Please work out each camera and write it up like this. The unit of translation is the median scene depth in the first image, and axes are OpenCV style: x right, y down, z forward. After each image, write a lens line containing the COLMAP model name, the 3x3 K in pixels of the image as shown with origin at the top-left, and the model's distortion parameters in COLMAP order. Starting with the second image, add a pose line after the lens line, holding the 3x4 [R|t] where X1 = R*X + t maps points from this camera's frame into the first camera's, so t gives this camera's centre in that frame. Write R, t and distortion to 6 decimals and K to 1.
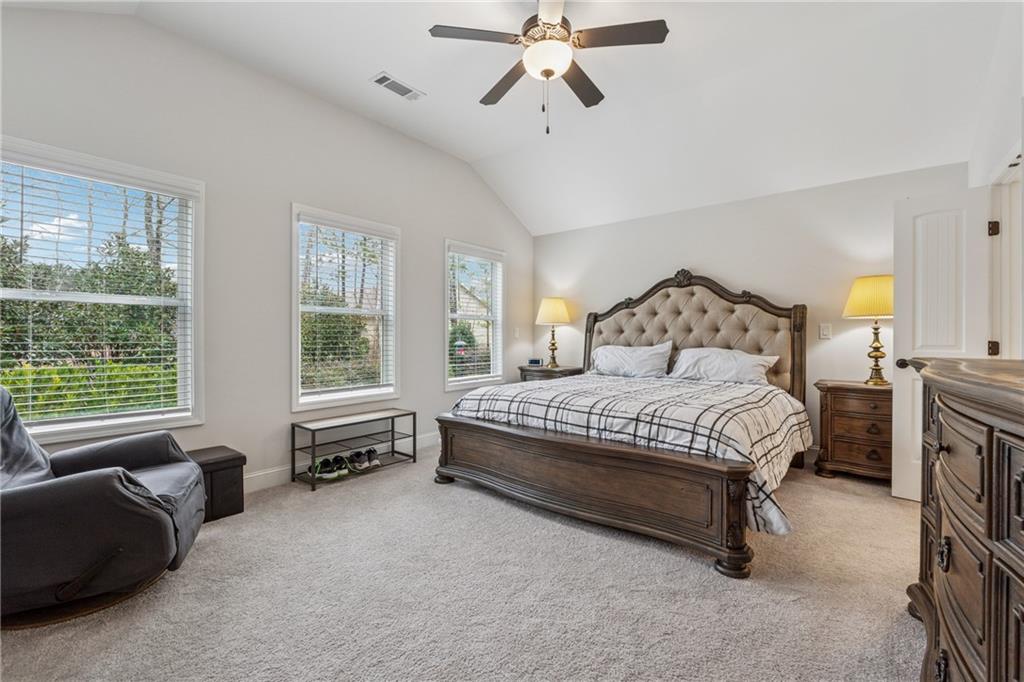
lens RADIAL K [[433.0, 0, 518.0], [0, 433.0, 339.2], [0, 0, 1]] dist [-0.011355, 0.000748]
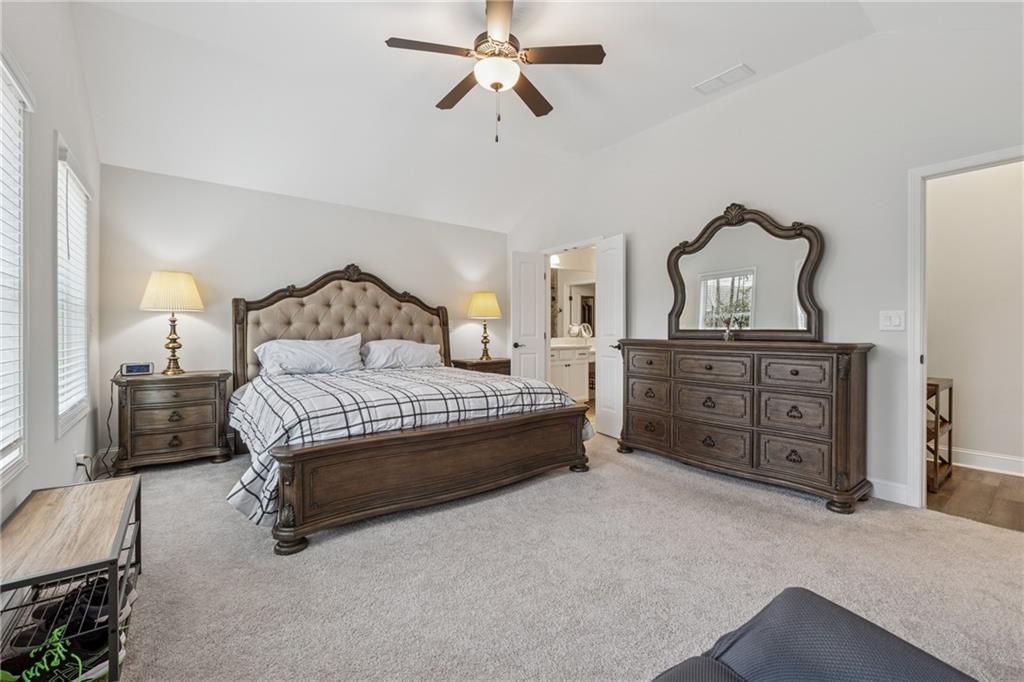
lens RADIAL K [[433.0, 0, 518.5], [0, 433.0, 336.1], [0, 0, 1]] dist [-0.011355, 0.000748]
pose [[0.231033, -0.013140, 0.972857, -0.620800], [0.002162, 0.999913, 0.012992, -0.002805], [-0.972943, -0.000898, 0.231042, 0.435434]]
